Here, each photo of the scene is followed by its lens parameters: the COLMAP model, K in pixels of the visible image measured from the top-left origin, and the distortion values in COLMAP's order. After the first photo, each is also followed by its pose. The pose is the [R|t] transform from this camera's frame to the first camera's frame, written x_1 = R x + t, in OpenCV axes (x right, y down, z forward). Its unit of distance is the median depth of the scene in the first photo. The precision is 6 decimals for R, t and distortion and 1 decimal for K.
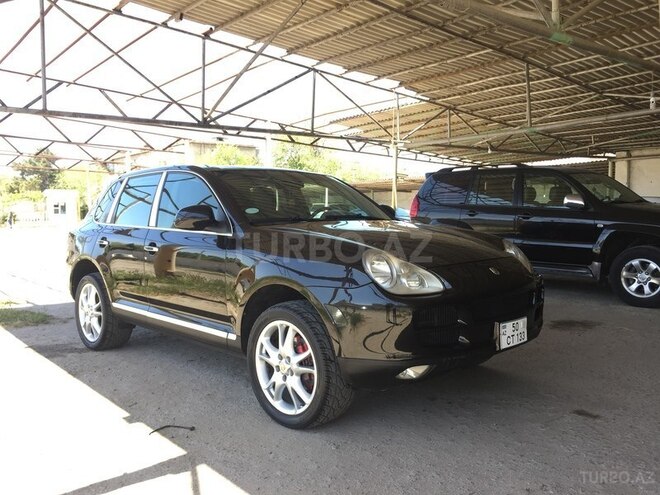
lens RADIAL K [[558.0, 0, 330.7], [0, 558.0, 248.7], [0, 0, 1]] dist [0.069853, -0.080266]
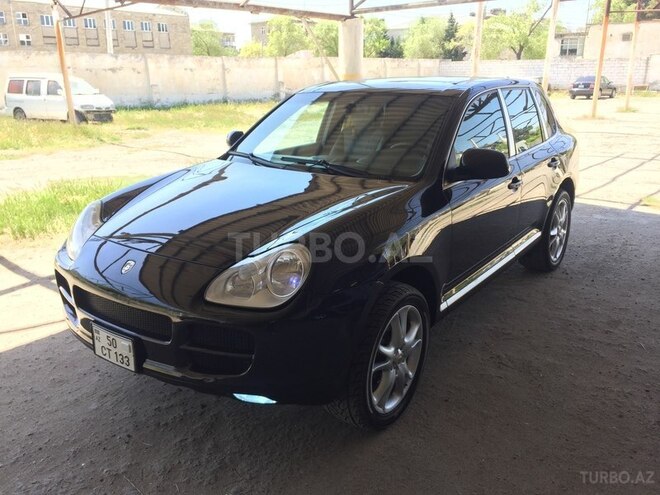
lens RADIAL K [[558.0, 0, 330.9], [0, 558.0, 250.0], [0, 0, 1]] dist [0.069853, -0.080266]
pose [[0.186957, 0.308348, -0.932721, 0.765066], [-0.062490, 0.951272, 0.301955, -0.167850], [0.980378, 0.001833, 0.197116, 0.816965]]
